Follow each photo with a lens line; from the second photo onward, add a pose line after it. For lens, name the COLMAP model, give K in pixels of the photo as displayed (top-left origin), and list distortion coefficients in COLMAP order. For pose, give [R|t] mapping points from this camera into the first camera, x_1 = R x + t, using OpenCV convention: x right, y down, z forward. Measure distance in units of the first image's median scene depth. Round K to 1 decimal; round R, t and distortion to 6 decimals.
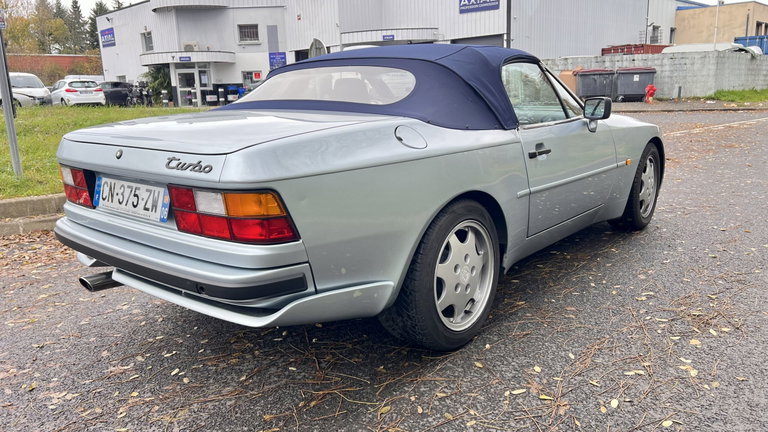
lens RADIAL K [[575.5, 0, 389.8], [0, 575.5, 212.4], [0, 0, 1]] dist [0.066918, -0.080386]
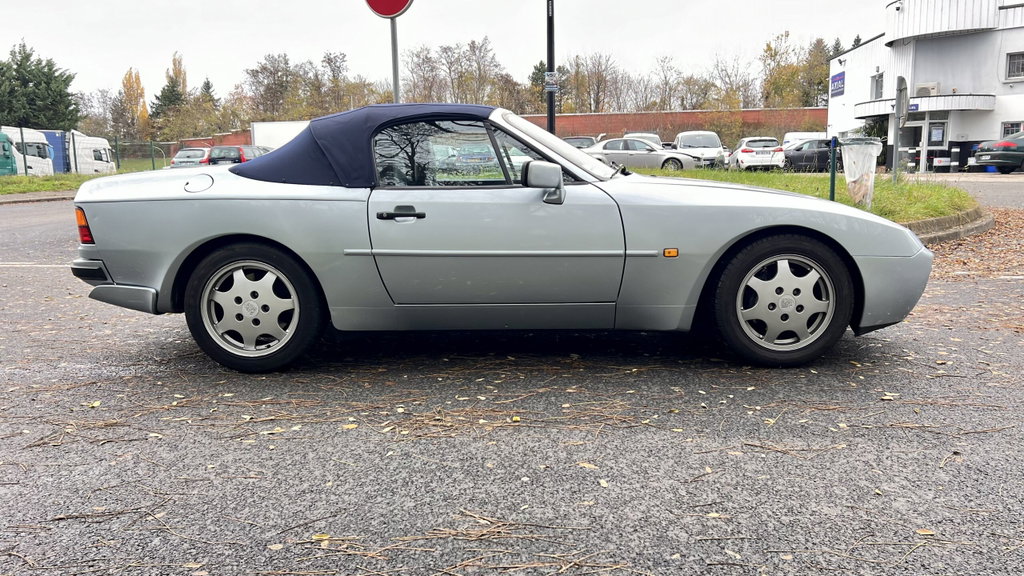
lens RADIAL K [[767.3, 0, 519.7], [0, 767.3, 283.2], [0, 0, 1]] dist [0.066918, -0.080386]
pose [[0.631162, 0.138814, -0.763129, 0.106592], [-0.167373, 0.985051, 0.040752, -0.006078], [0.757378, 0.102006, 0.644960, 0.027189]]
